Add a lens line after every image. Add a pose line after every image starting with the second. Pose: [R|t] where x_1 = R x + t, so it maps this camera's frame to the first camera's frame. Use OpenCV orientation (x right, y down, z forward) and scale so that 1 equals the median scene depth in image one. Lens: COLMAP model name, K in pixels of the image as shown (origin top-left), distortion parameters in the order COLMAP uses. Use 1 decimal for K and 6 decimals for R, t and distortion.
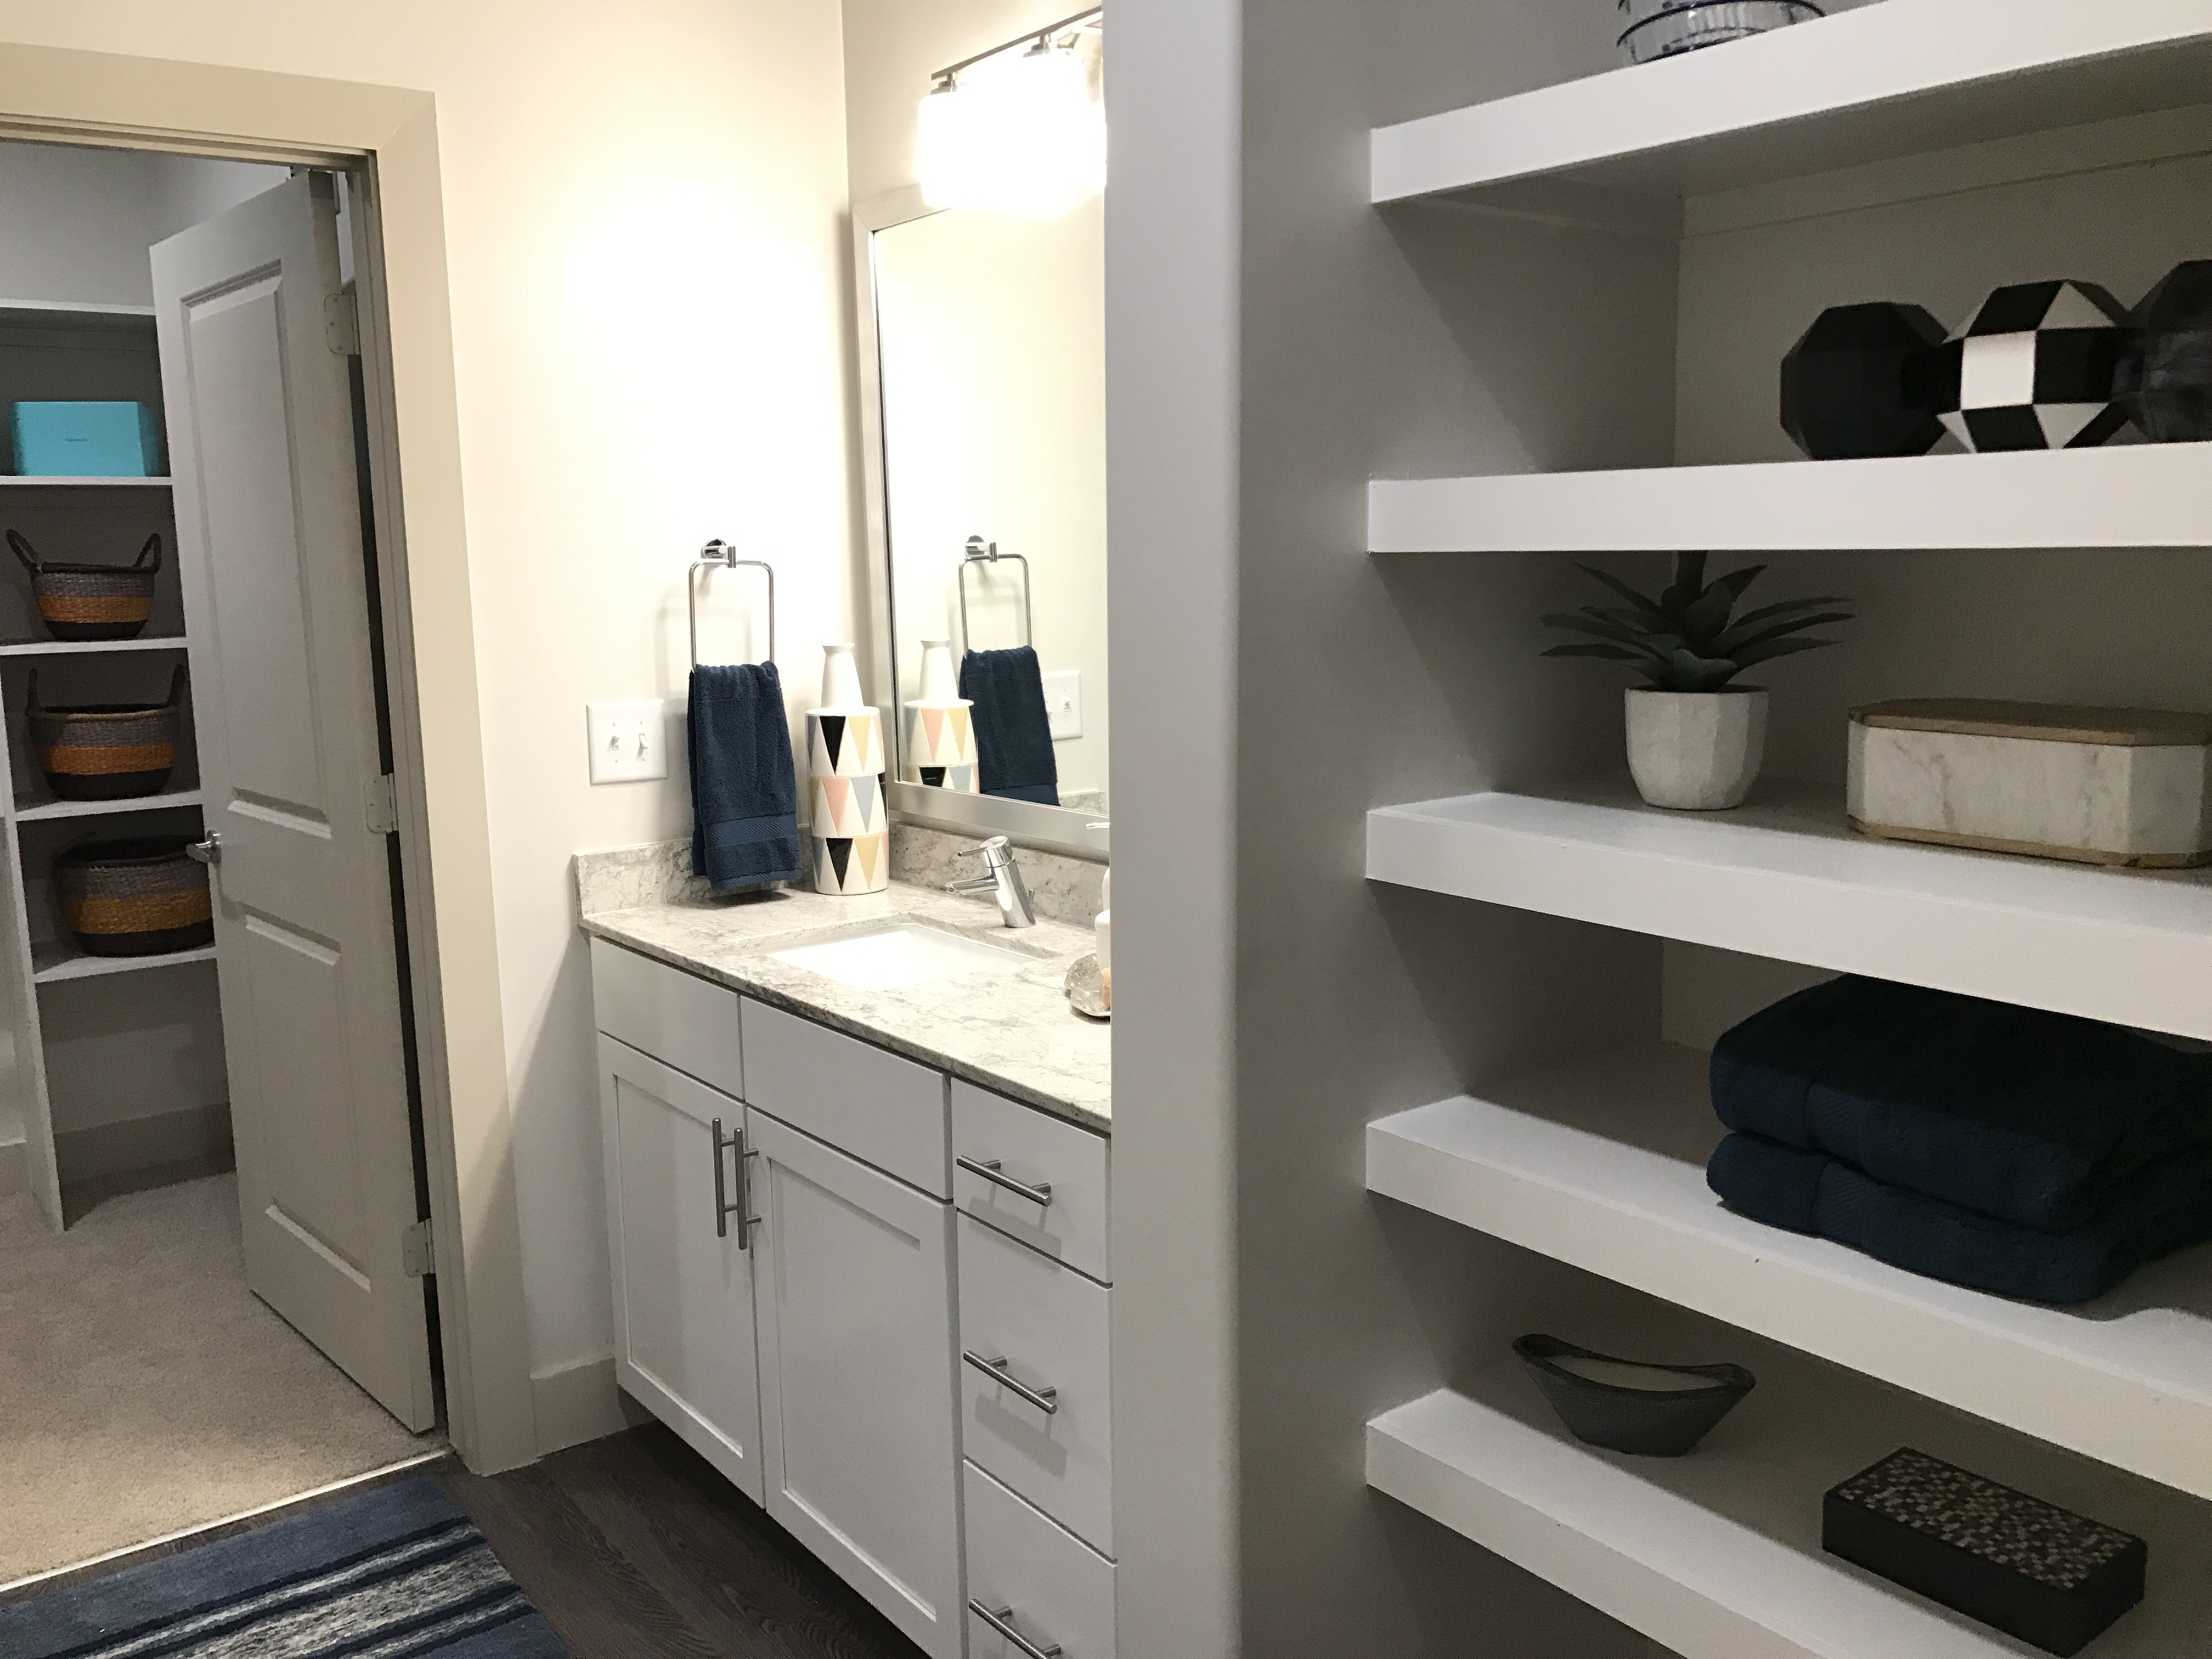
lens RADIAL K [[1756.9, 0, 1106.0], [0, 1756.9, 829.5], [0, 0, 1]] dist [0.008808, -0.010902]
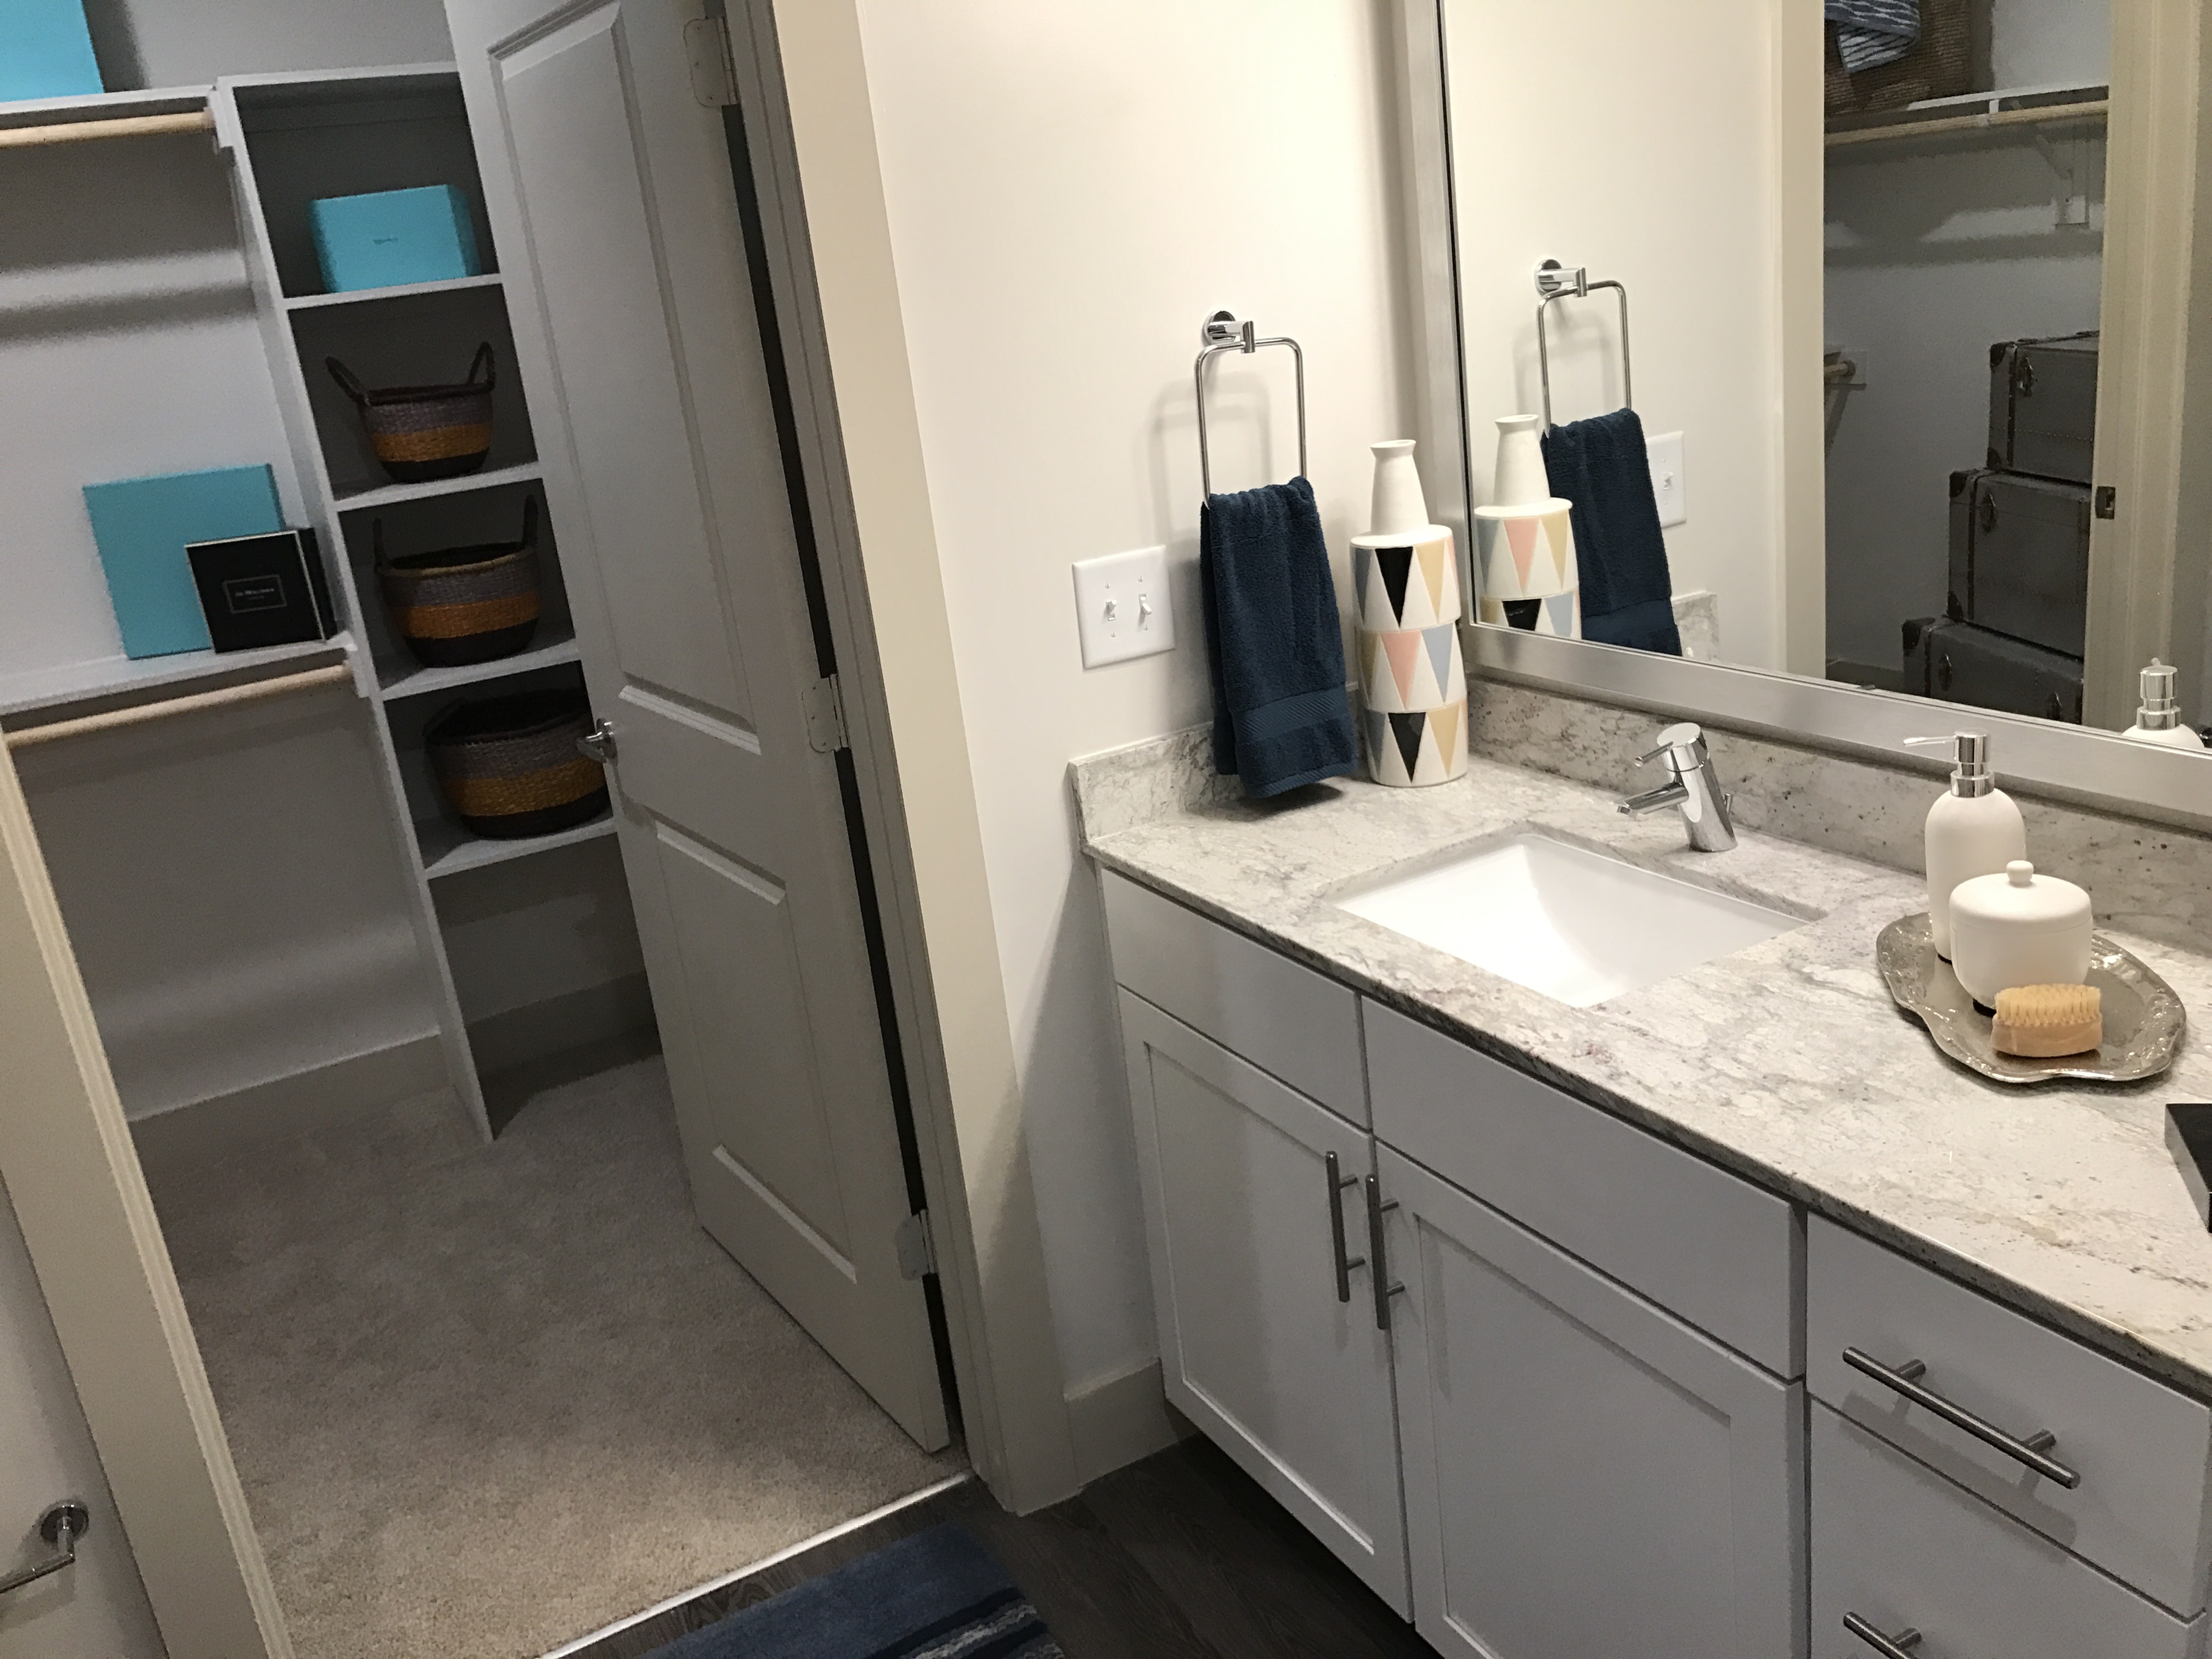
lens RADIAL K [[1821.5, 0, 1106.0], [0, 1821.5, 829.5], [0, 0, 1]] dist [0.049869, -0.006953]
pose [[0.982375, -0.045104, -0.181395, -0.140349], [0.074898, 0.984121, 0.160920, -0.080148], [0.171257, -0.171670, 0.970155, 0.224661]]
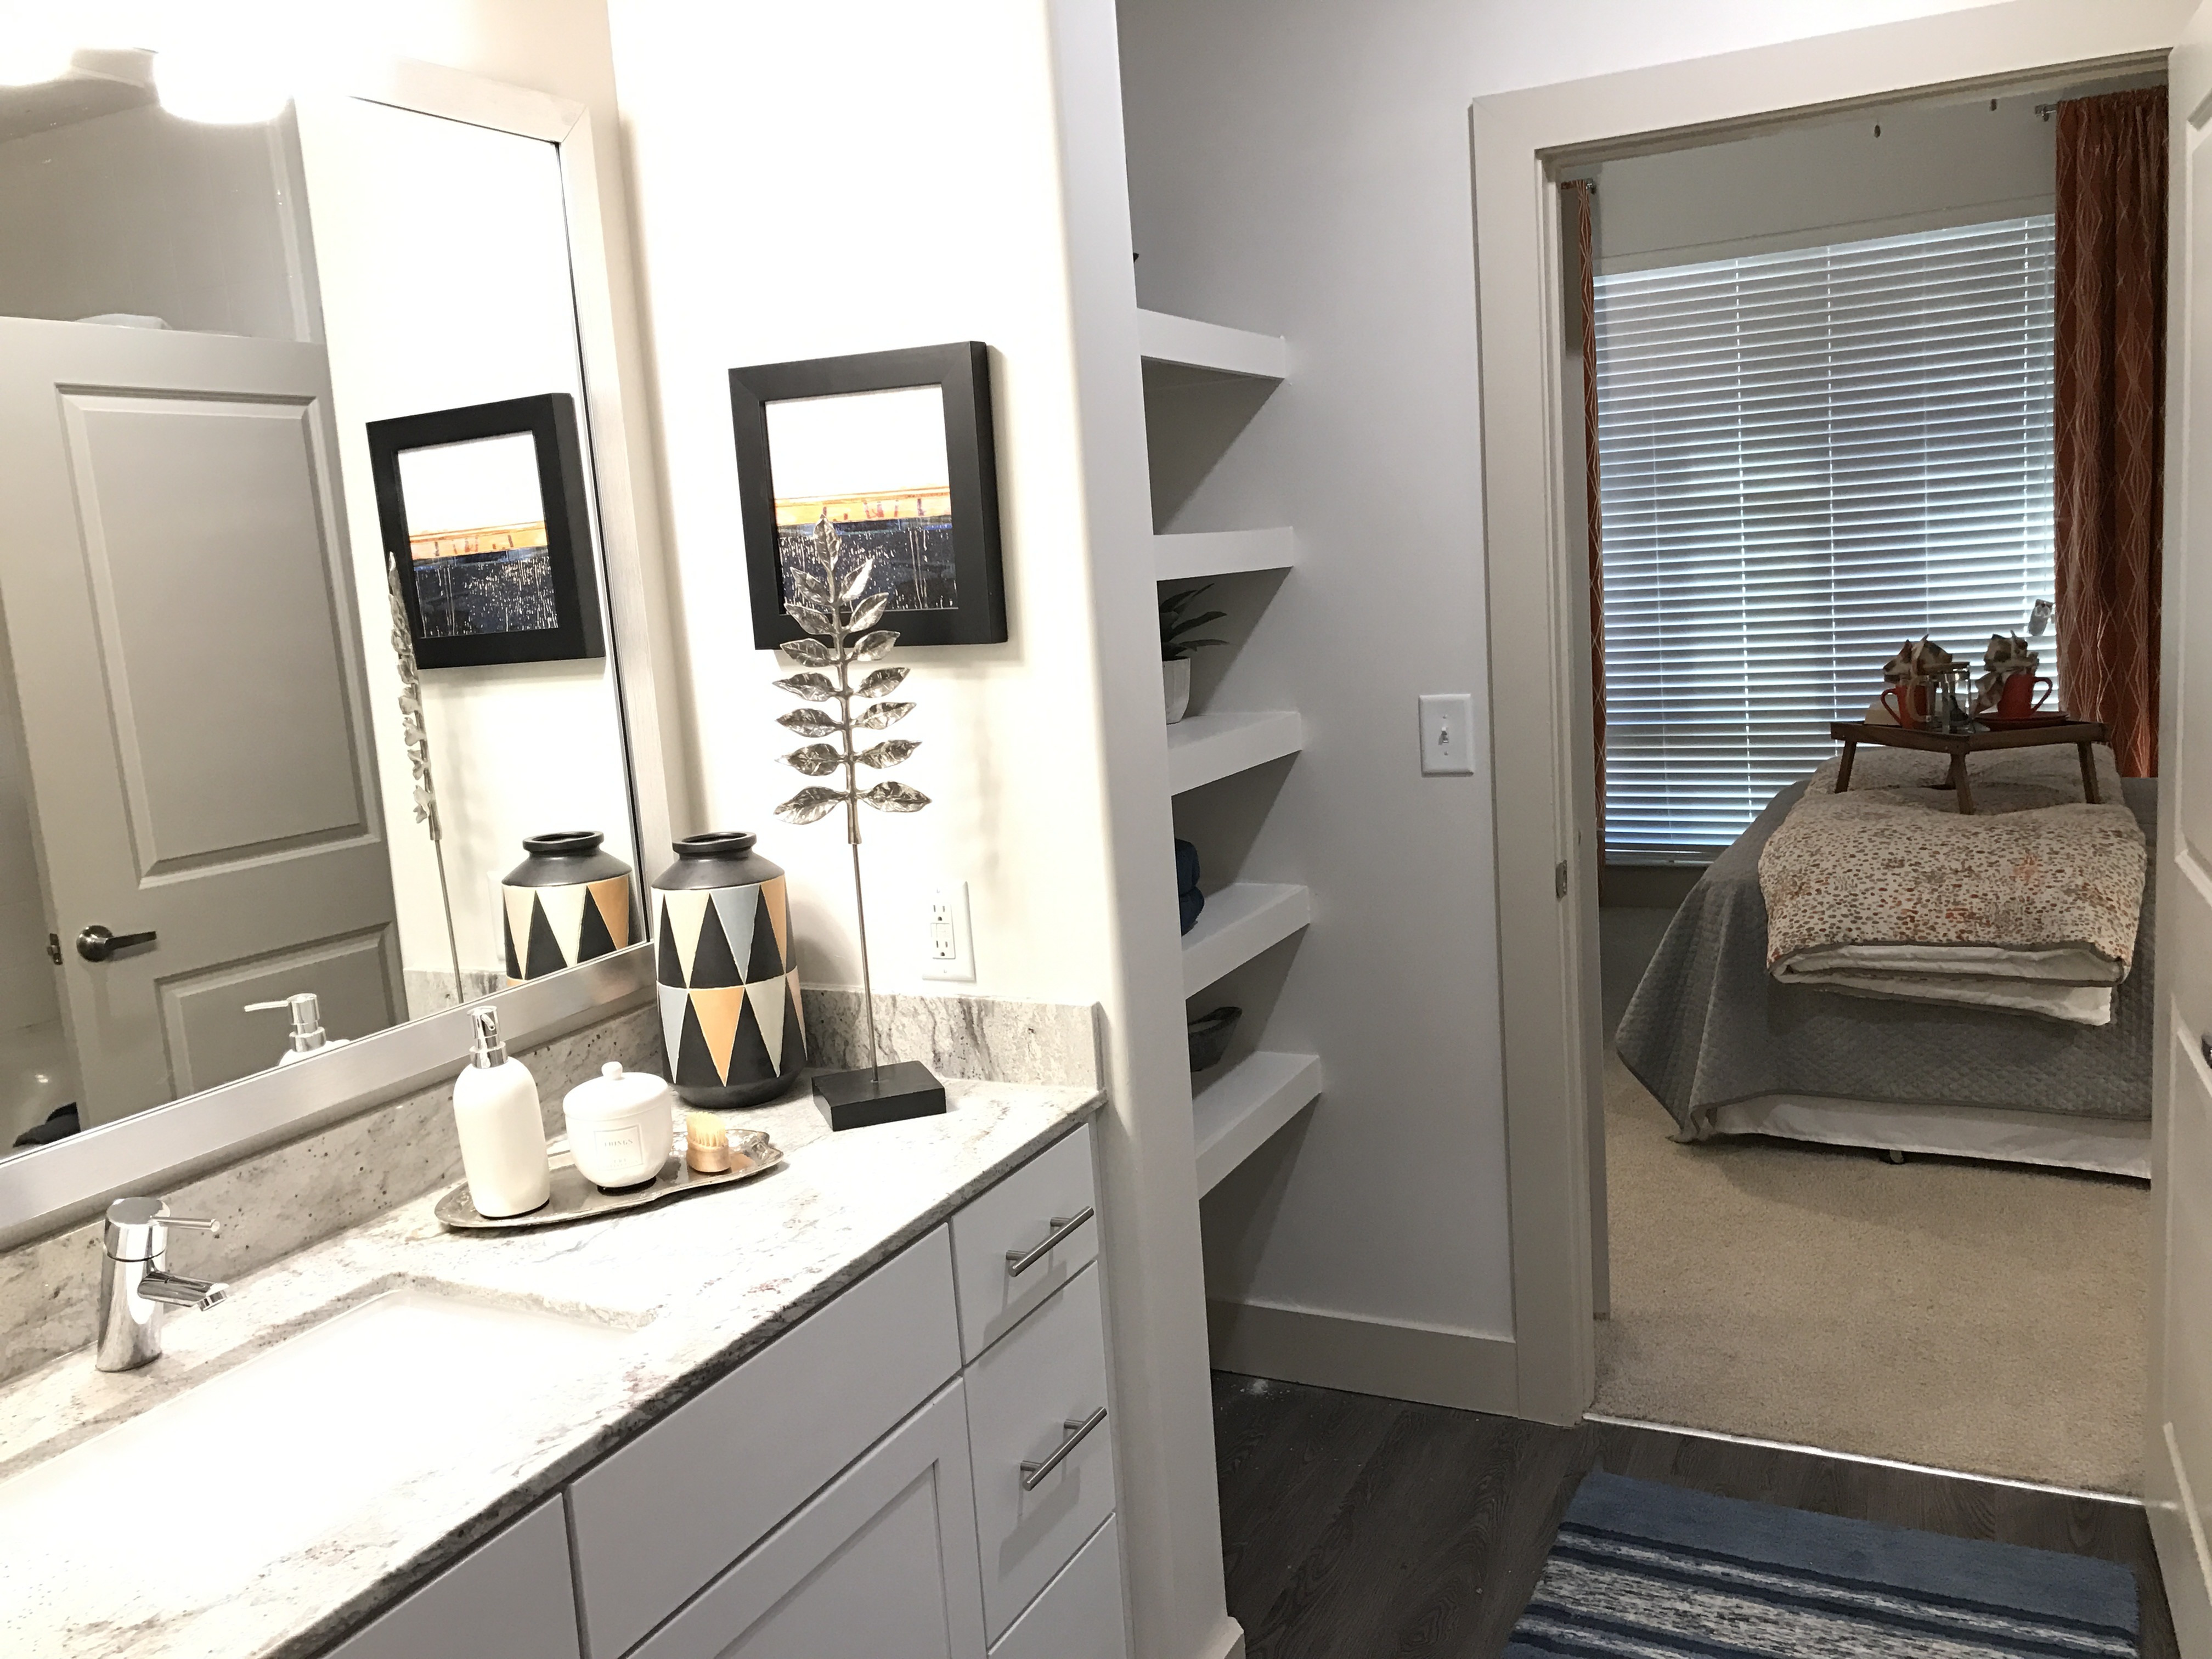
lens RADIAL K [[1756.9, 0, 1106.0], [0, 1756.9, 829.5], [0, 0, 1]] dist [0.008808, -0.010902]
pose [[-0.415017, -0.098126, 0.904507, -0.582121], [0.224699, 0.952315, 0.206412, -0.131069], [-0.881630, 0.288906, -0.373178, 0.801702]]
